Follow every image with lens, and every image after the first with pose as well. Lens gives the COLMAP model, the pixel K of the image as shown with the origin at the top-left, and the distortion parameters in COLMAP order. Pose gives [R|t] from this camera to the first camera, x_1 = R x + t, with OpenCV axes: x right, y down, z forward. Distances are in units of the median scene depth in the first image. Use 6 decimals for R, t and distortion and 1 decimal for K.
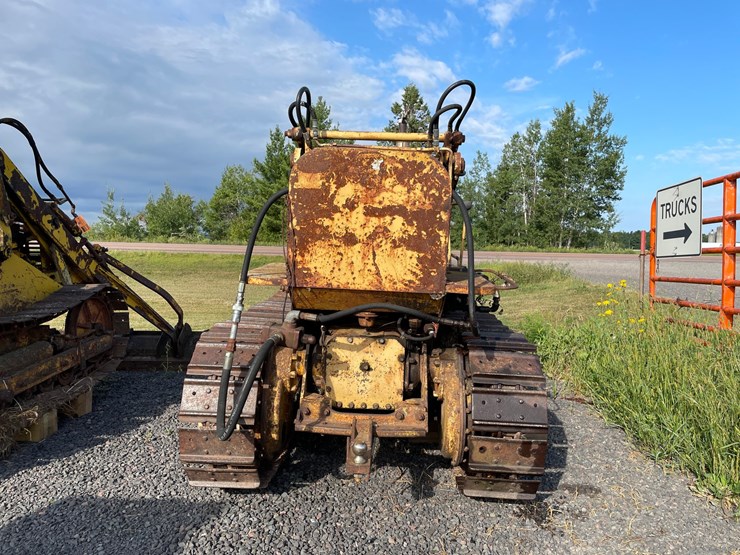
lens RADIAL K [[559.5, 0, 375.8], [0, 559.5, 279.5], [0, 0, 1]] dist [0.086942, -0.109778]
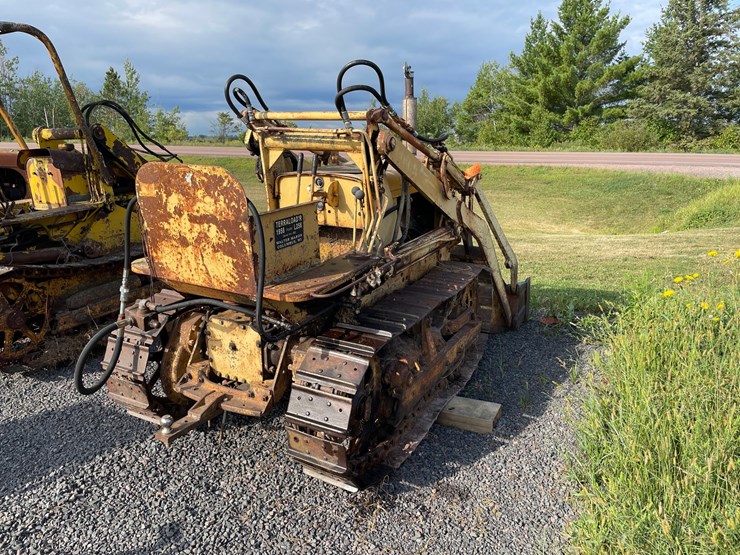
lens RADIAL K [[559.5, 0, 364.0], [0, 559.5, 277.1], [0, 0, 1]] dist [0.086942, -0.109778]
pose [[0.885602, 0.093799, -0.454875, 0.719873], [-0.014330, 0.984446, 0.175102, -0.185432], [0.464224, -0.148552, 0.873171, 0.150742]]
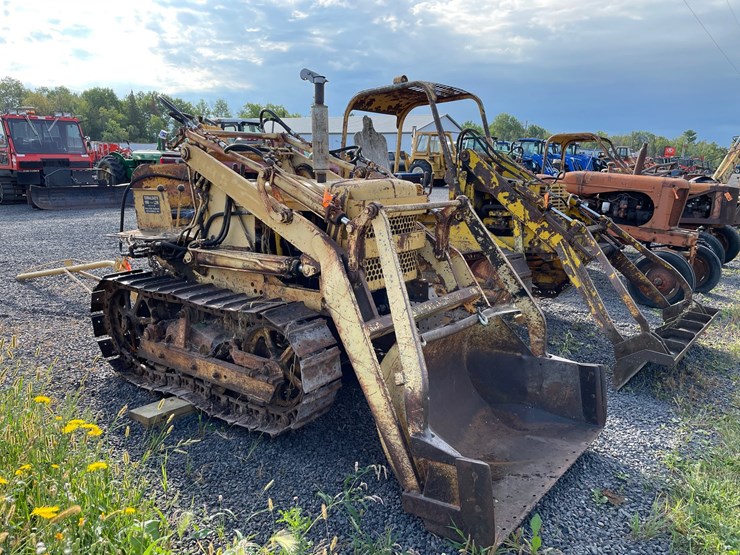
lens RADIAL K [[559.5, 0, 372.9], [0, 559.5, 282.6], [0, 0, 1]] dist [0.086942, -0.109778]
pose [[-0.605048, 0.136019, -0.784484, 1.108119], [-0.085740, 0.968438, 0.234043, -0.317492], [0.791559, 0.208869, -0.574290, 2.591370]]
